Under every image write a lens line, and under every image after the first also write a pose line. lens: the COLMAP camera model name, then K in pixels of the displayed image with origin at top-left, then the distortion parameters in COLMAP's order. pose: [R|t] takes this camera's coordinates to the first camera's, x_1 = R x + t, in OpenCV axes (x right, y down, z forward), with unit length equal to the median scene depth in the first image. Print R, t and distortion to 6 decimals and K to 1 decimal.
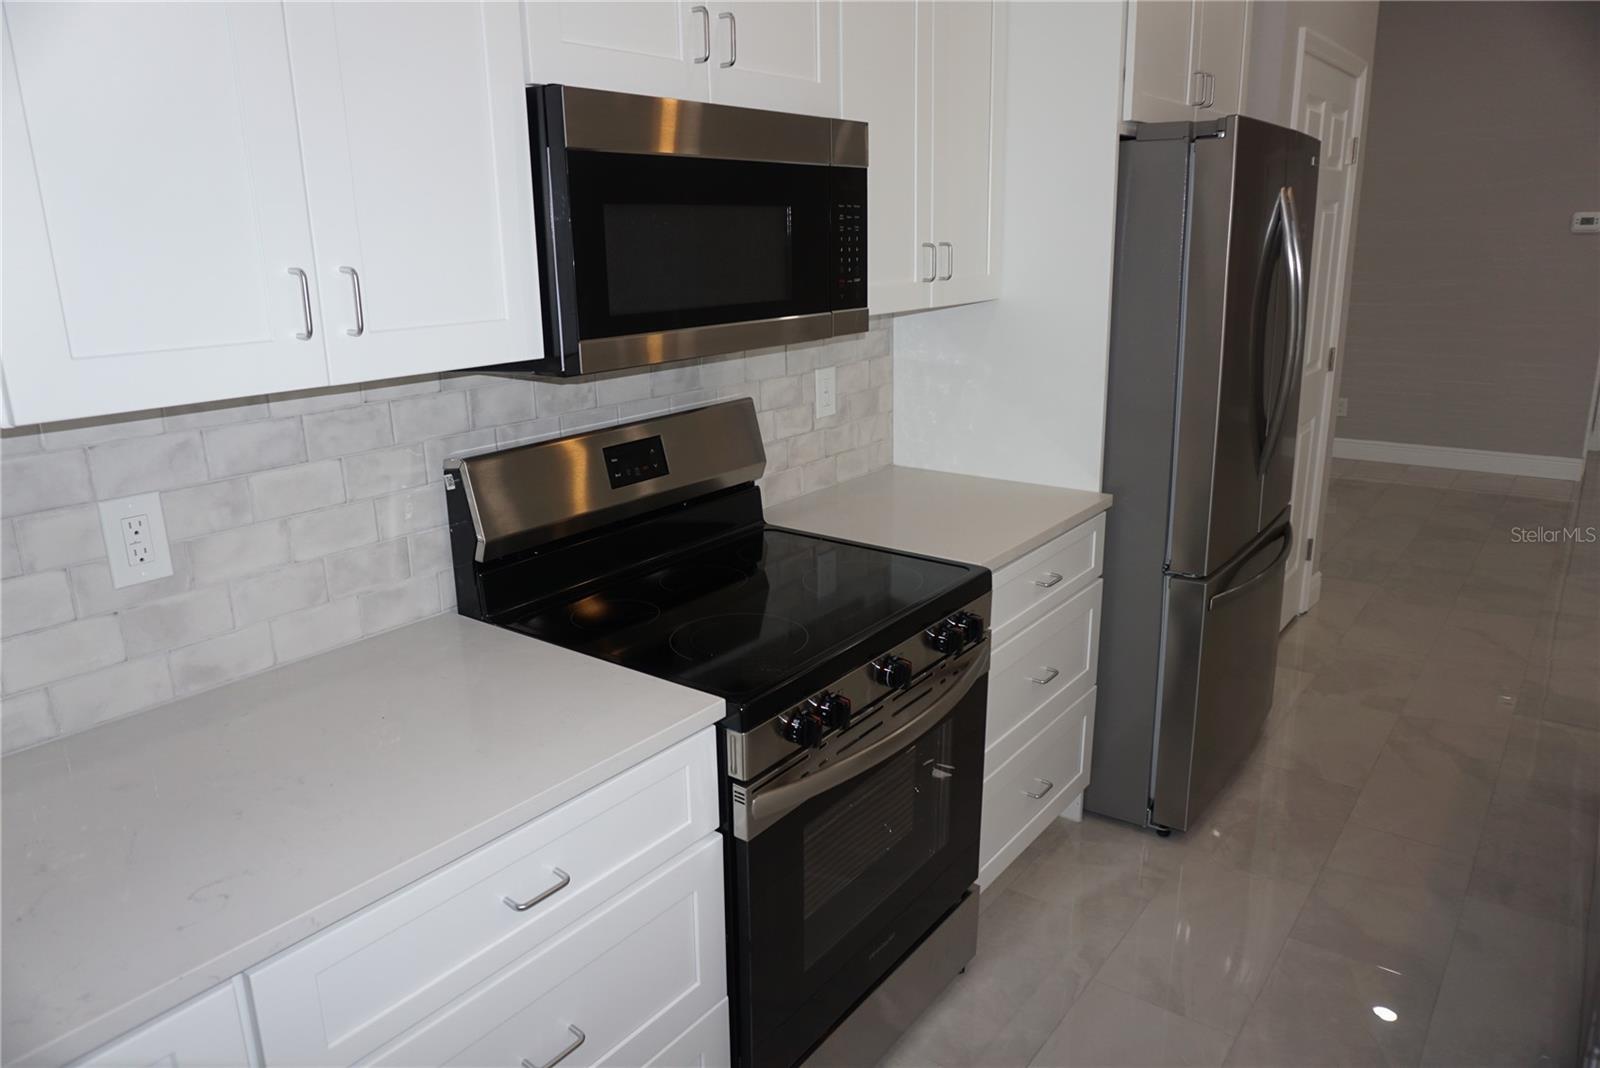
lens RADIAL K [[1107.5, 0, 800.0], [0, 1107.5, 534.0], [0, 0, 1]] dist [-0.054494, 0.104514]
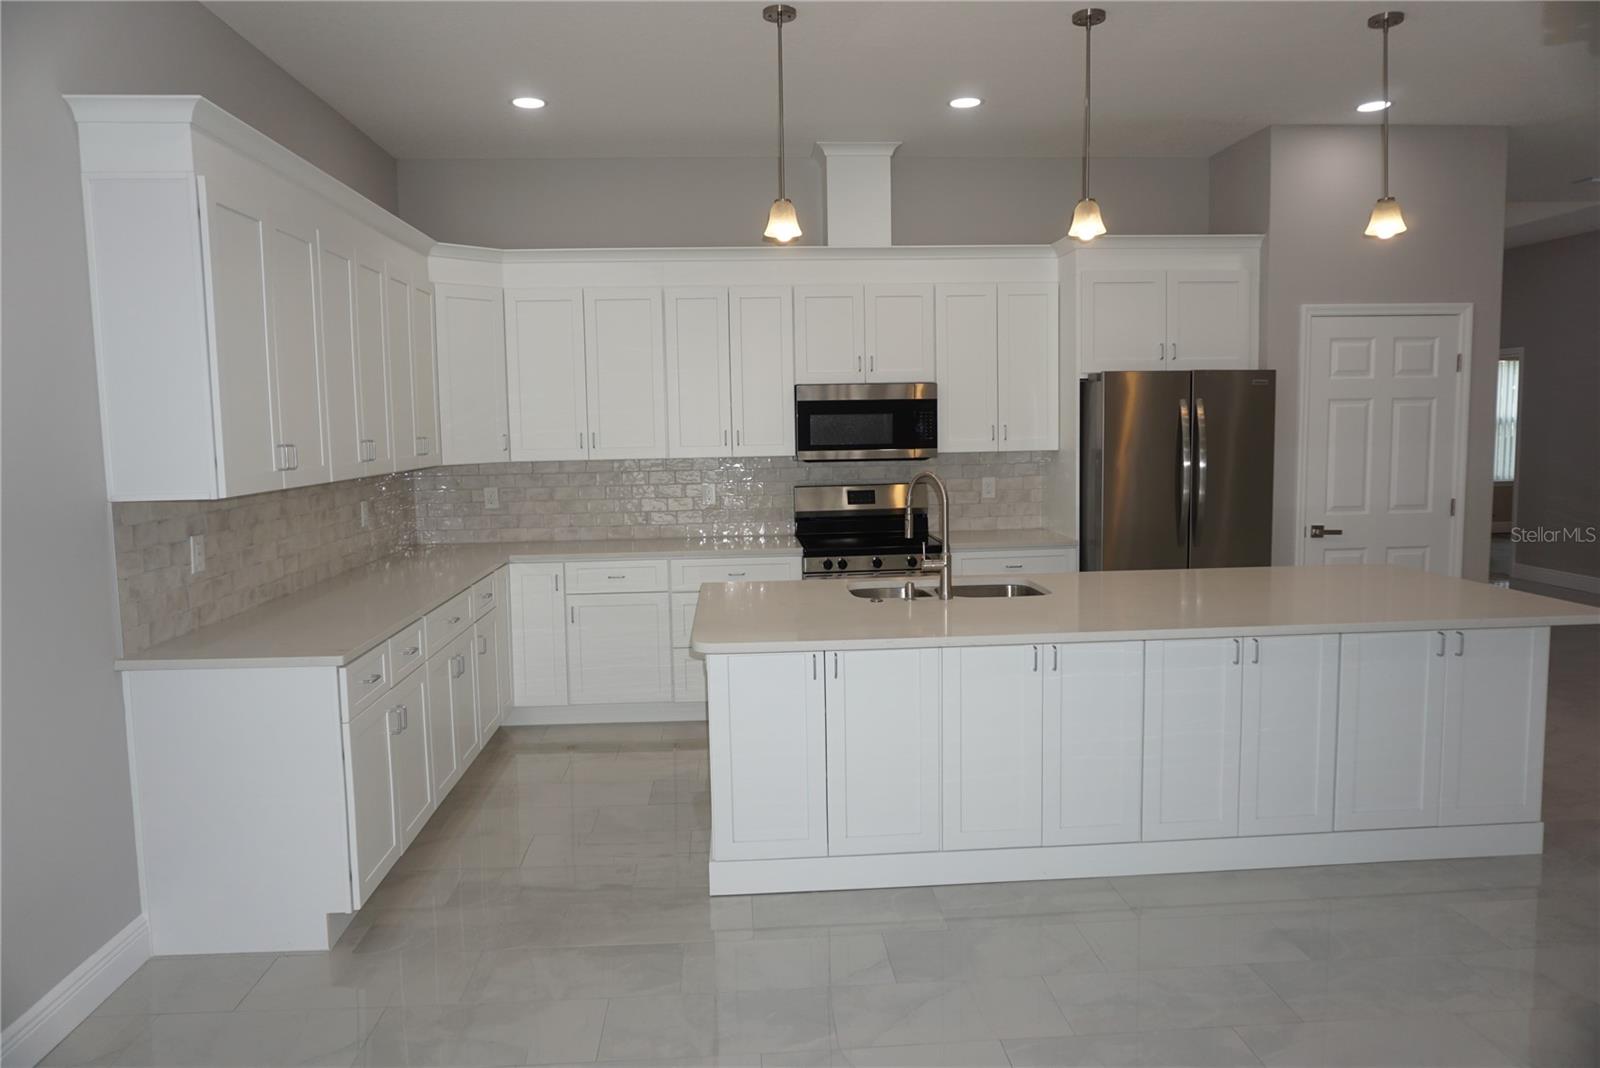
lens RADIAL K [[1074.8, 0, 800.0], [0, 1074.8, 534.0], [0, 0, 1]] dist [-0.008642, -0.001173]
pose [[0.662455, 0.082223, -0.744576, 2.129751], [-0.193261, 0.979069, -0.063829, 0.276897], [0.723743, 0.186181, 0.664479, -1.132963]]
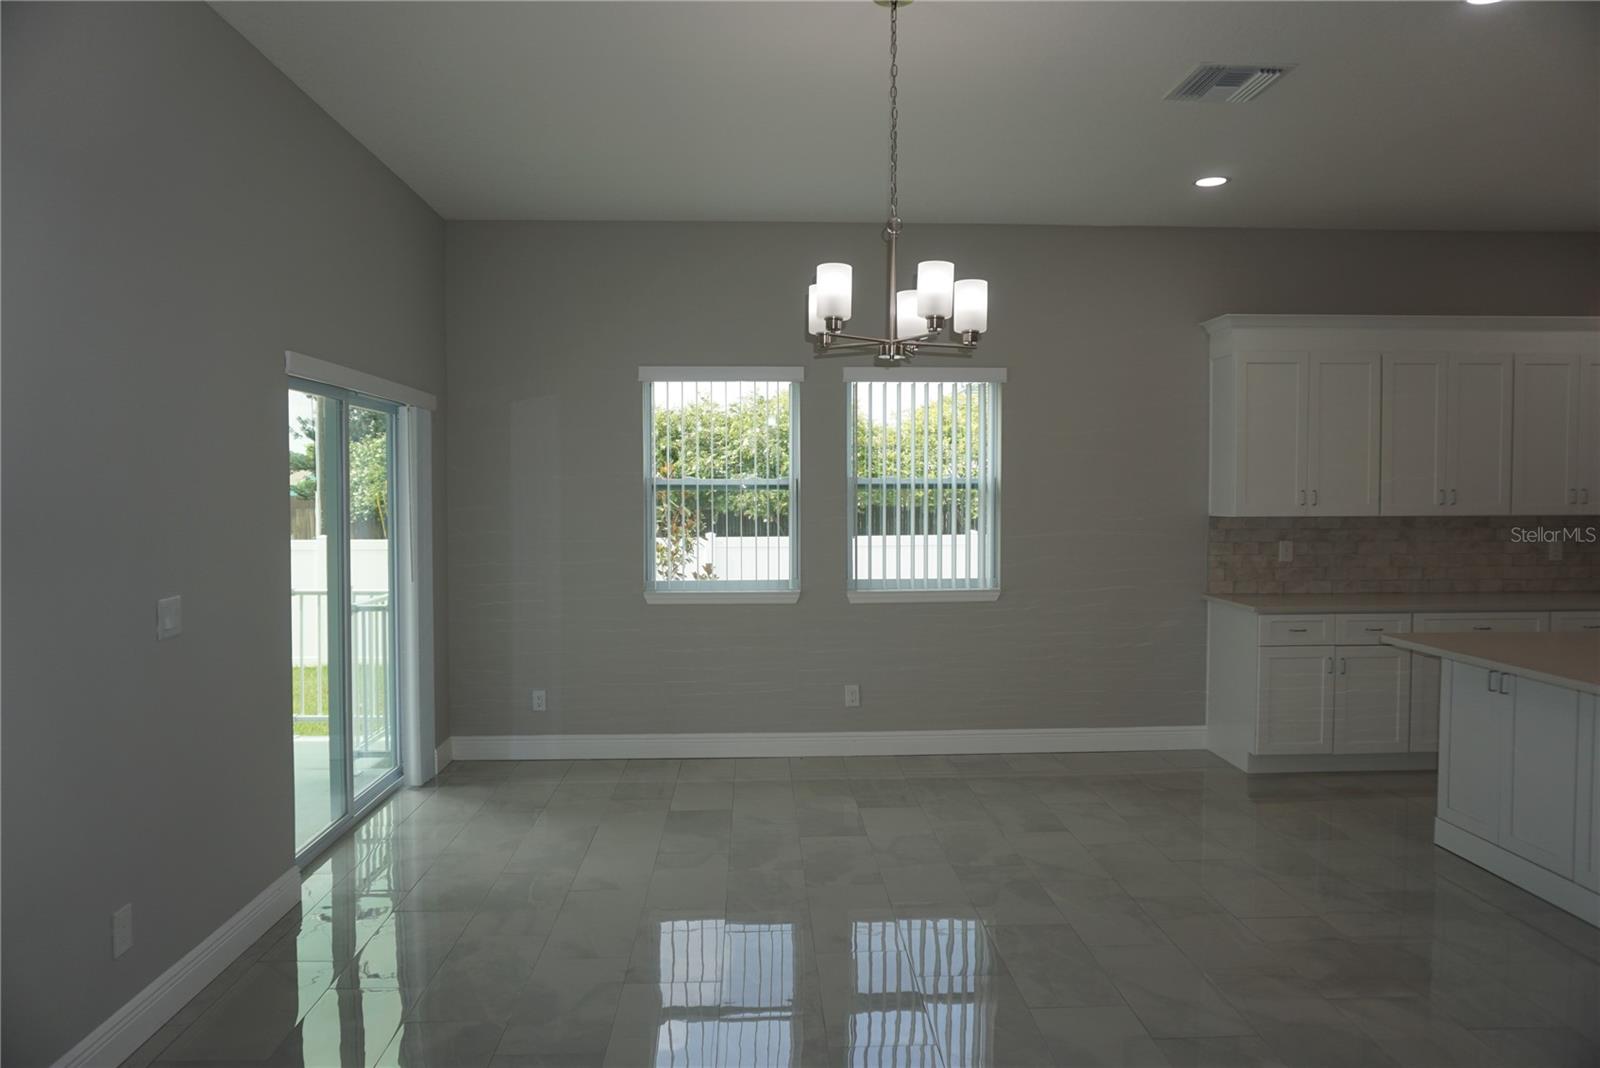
lens RADIAL K [[1074.8, 0, 800.0], [0, 1074.8, 534.0], [0, 0, 1]] dist [-0.008642, -0.001173]
pose [[-0.746522, 0.052844, -0.663259, 3.354313], [-0.166528, 0.950275, 0.263146, -0.275860], [0.644184, 0.306895, -0.700601, 0.690418]]
